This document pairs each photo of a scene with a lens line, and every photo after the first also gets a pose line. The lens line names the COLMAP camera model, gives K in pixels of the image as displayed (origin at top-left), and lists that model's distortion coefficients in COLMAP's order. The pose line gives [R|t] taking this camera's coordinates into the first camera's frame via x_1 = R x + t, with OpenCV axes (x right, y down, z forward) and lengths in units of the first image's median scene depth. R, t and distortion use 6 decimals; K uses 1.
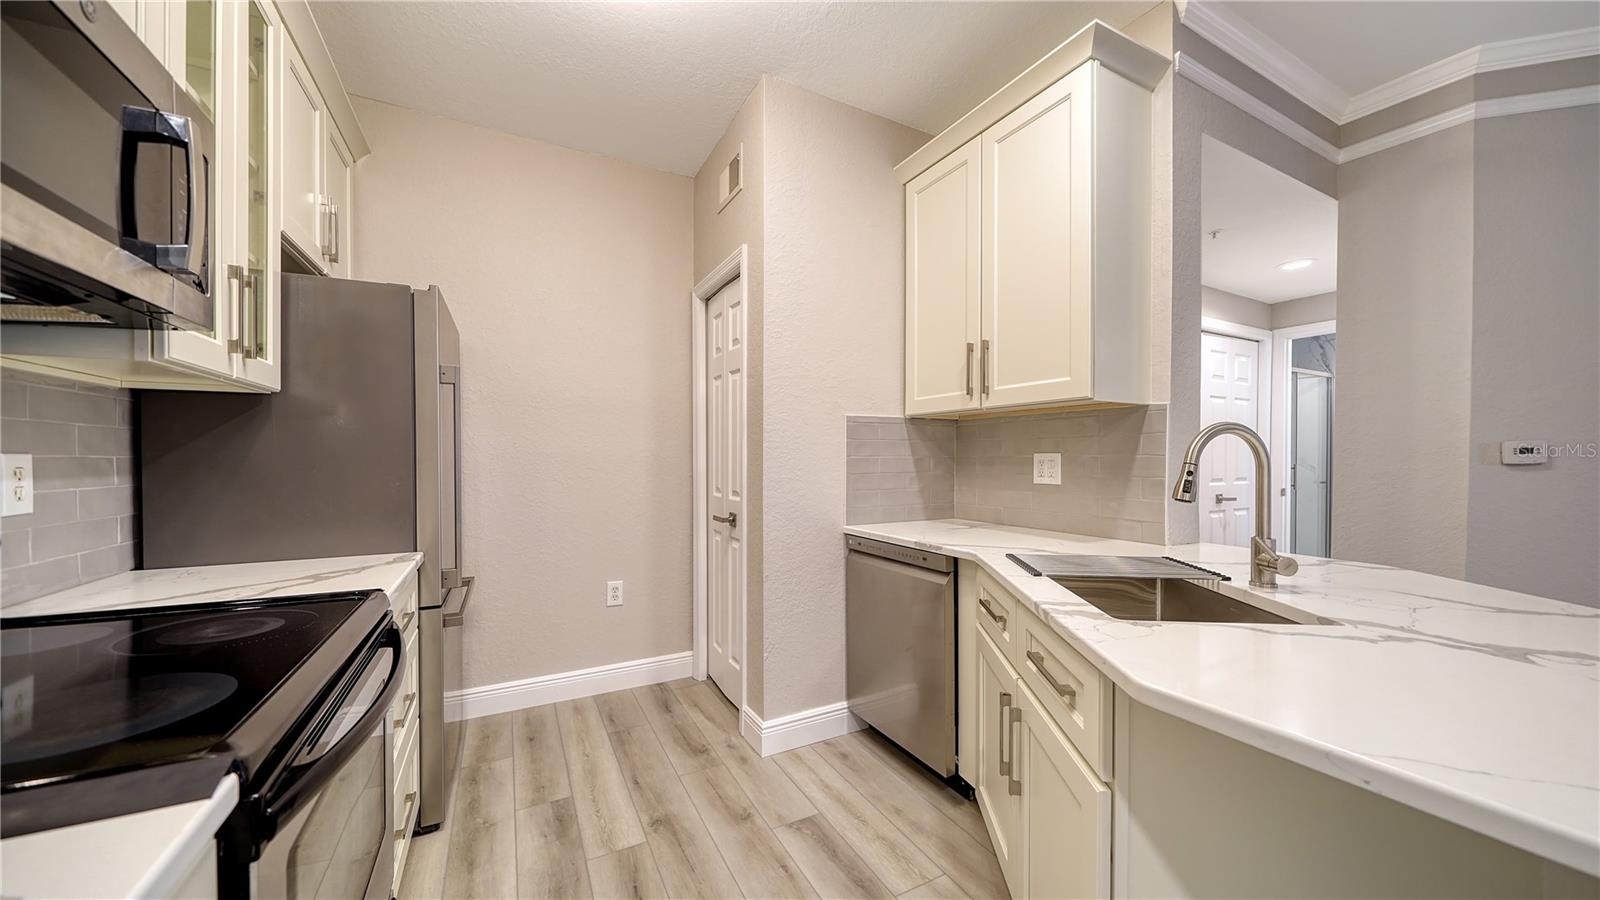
lens RADIAL K [[564.0, 0, 796.9], [0, 564.0, 454.9], [0, 0, 1]] dist [-0.002922, -0.000345]
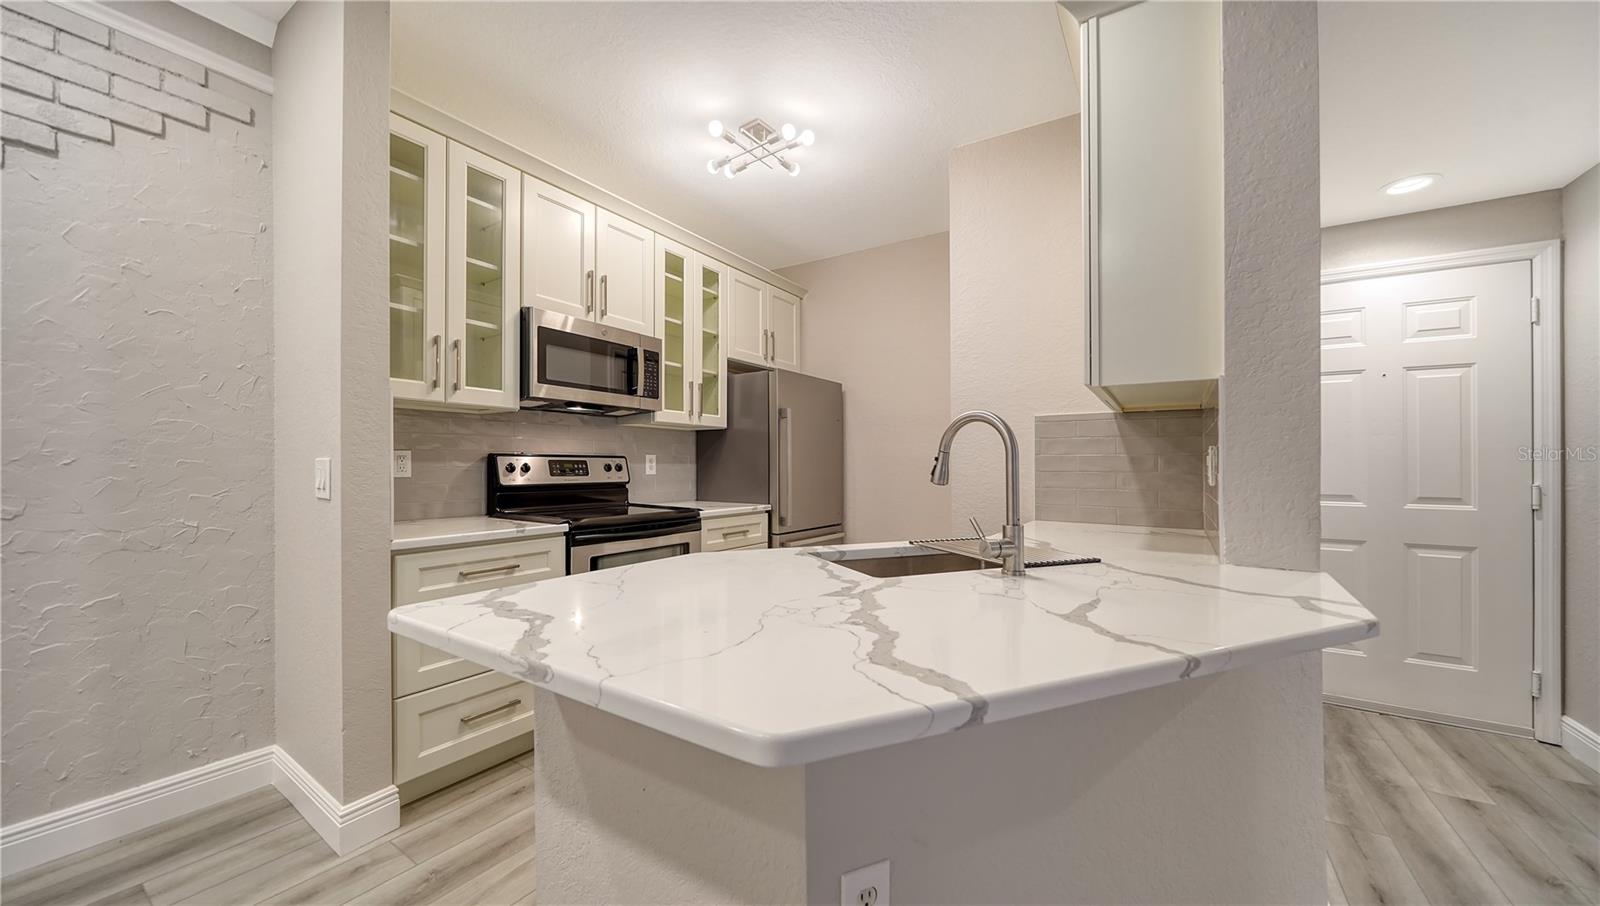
lens RADIAL K [[563.3, 0, 802.6], [0, 563.3, 459.3], [0, 0, 1]] dist [-0.003328, -0.000034]
pose [[0.482063, -0.005013, -0.876122, 0.865154], [-0.003047, 0.999968, -0.007398, 0.022362], [0.876131, 0.006235, 0.482033, 0.120654]]
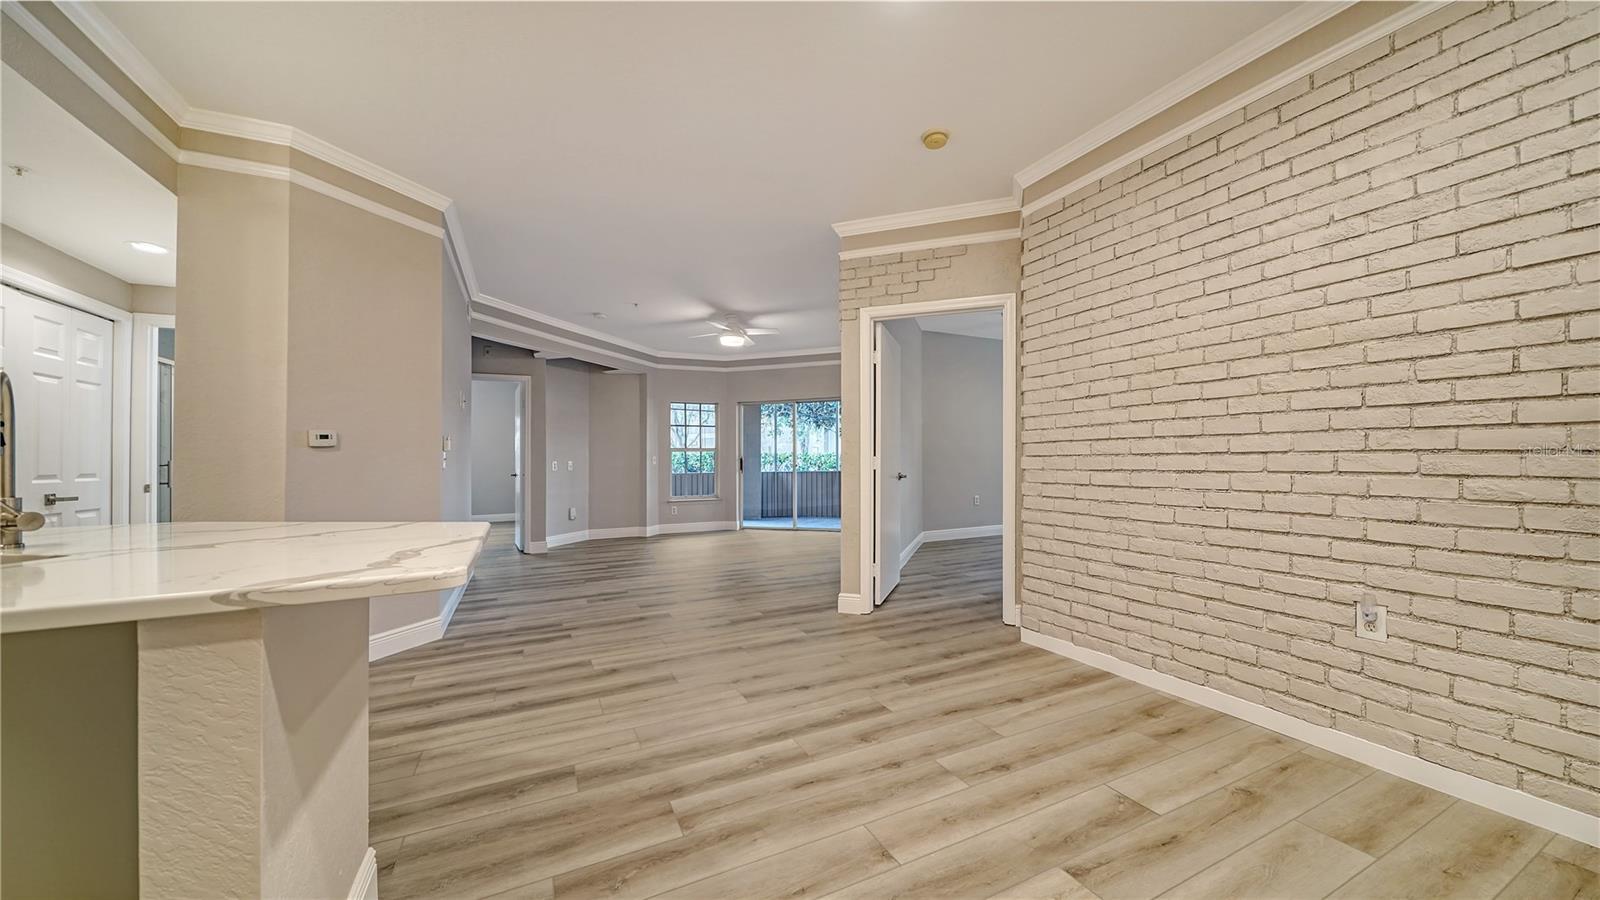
lens RADIAL K [[556.7, 0, 797.5], [0, 556.7, 454.6], [0, 0, 1]] dist [-0.001377, -0.000013]
pose [[0.040062, 0.007773, 0.999167, -0.025620], [0.014118, 0.999866, -0.008345, 0.058896], [-0.999097, 0.014441, 0.039946, -0.206845]]
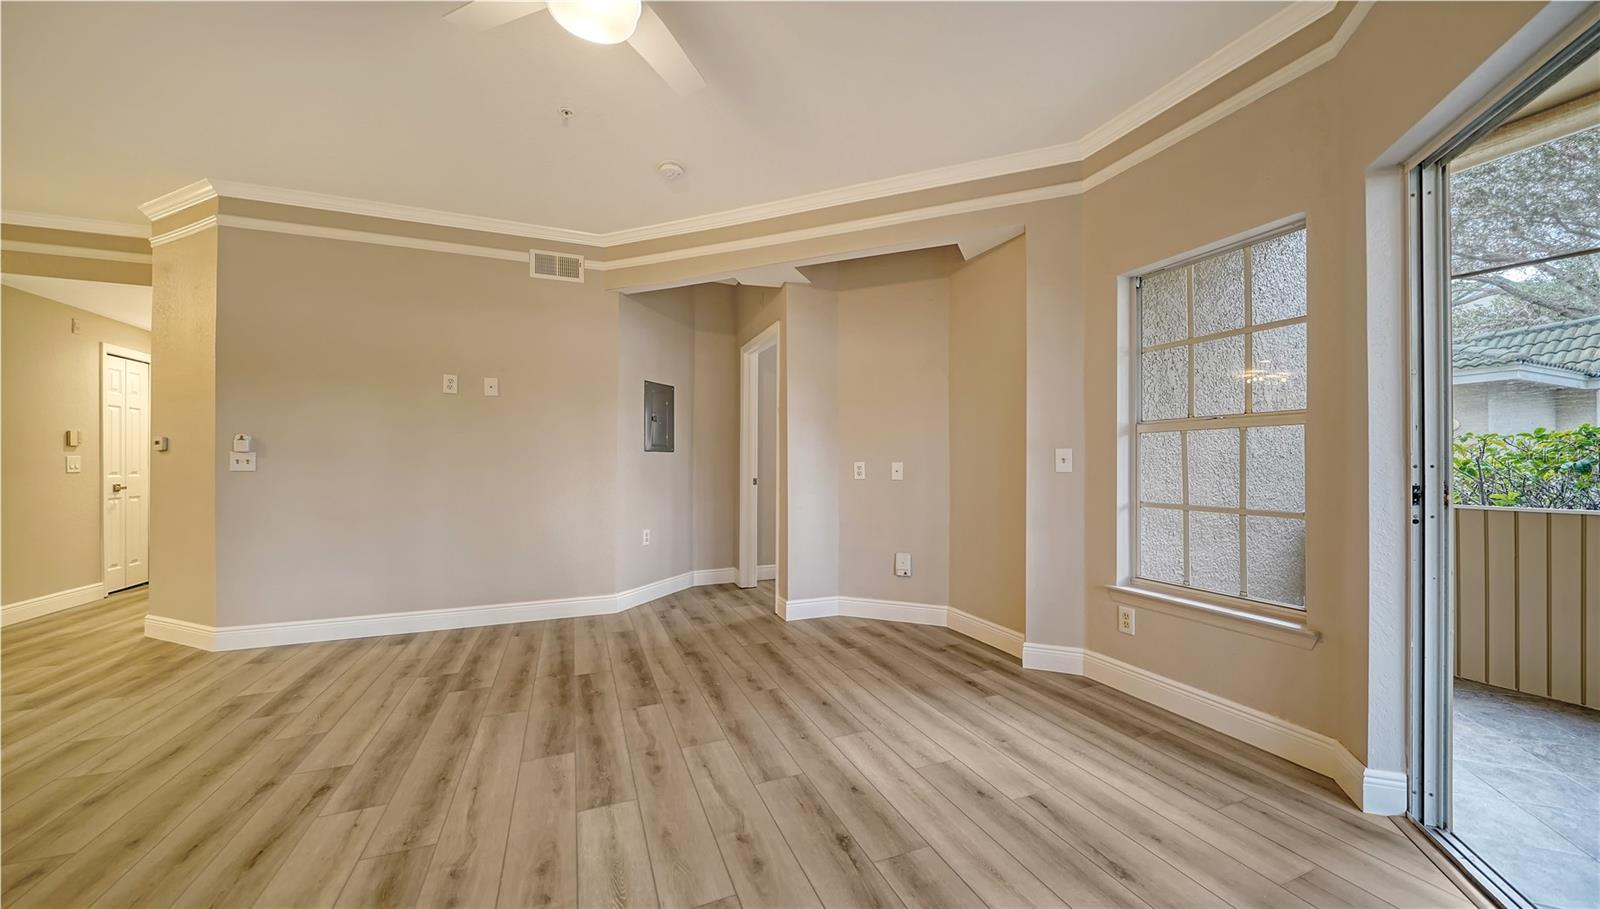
lens RADIAL K [[563.3, 0, 802.6], [0, 563.3, 460.8], [0, 0, 1]] dist [-0.003328, -0.000034]
pose [[0.996161, -0.003806, -0.087452, 3.110450], [0.003000, 0.999952, -0.009342, 0.063378], [0.087483, 0.009044, 0.996125, -0.469323]]
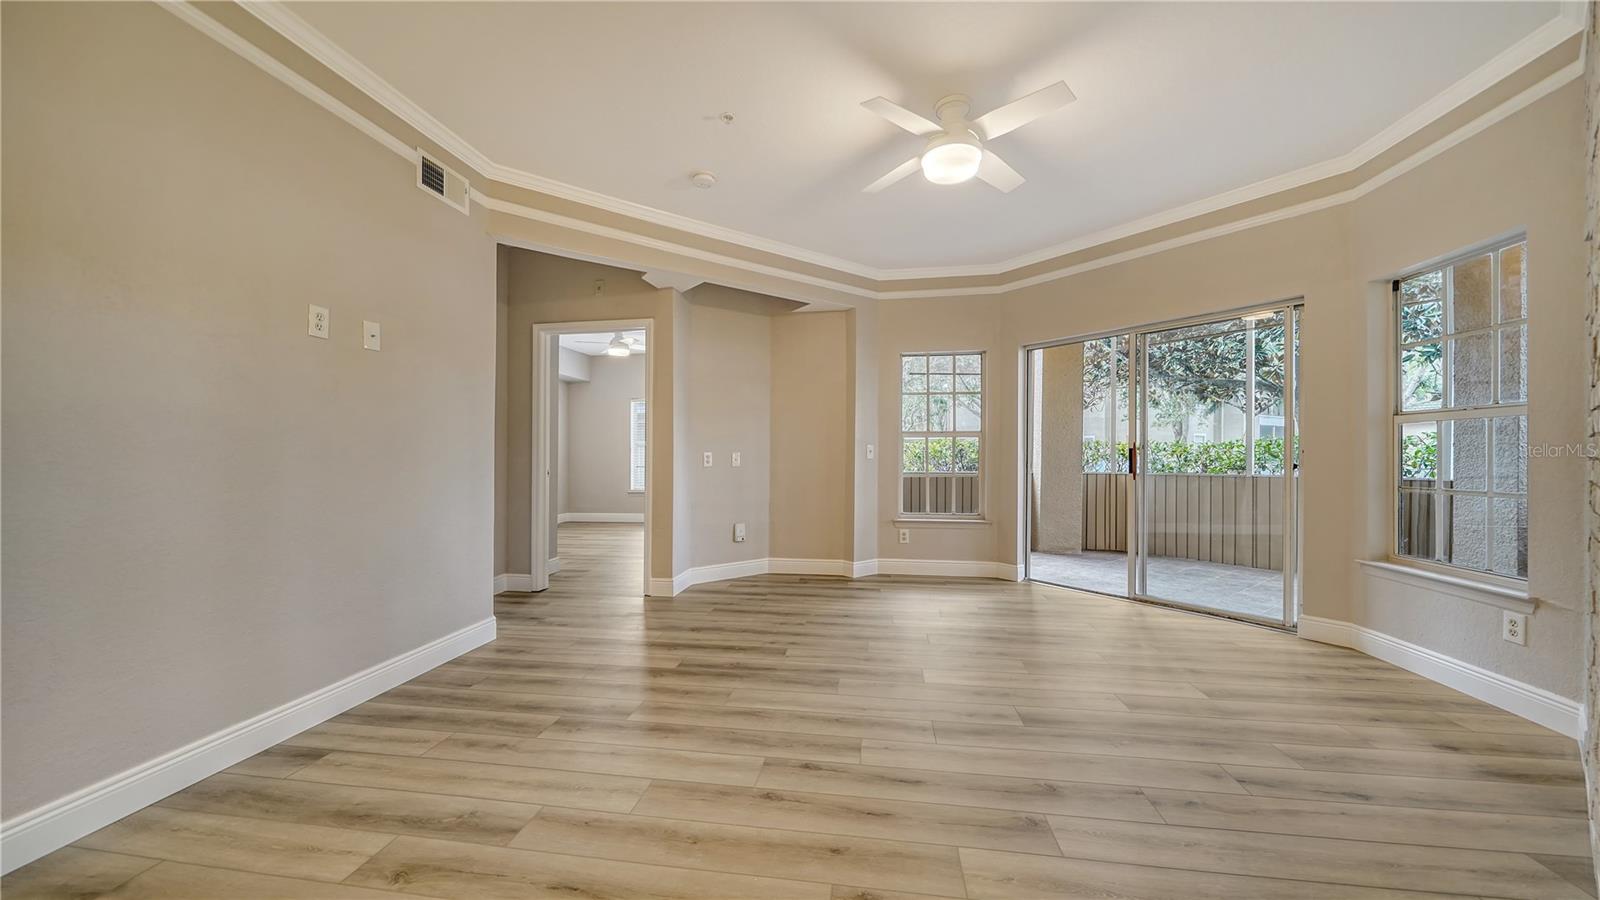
lens RADIAL K [[556.7, 0, 797.5], [0, 556.7, 454.6], [0, 0, 1]] dist [-0.001377, -0.000013]
pose [[0.589691, -0.003559, 0.807621, 1.632469], [0.003899, 0.999991, 0.001561, 0.058883], [-0.807620, 0.002228, 0.589700, -0.193079]]
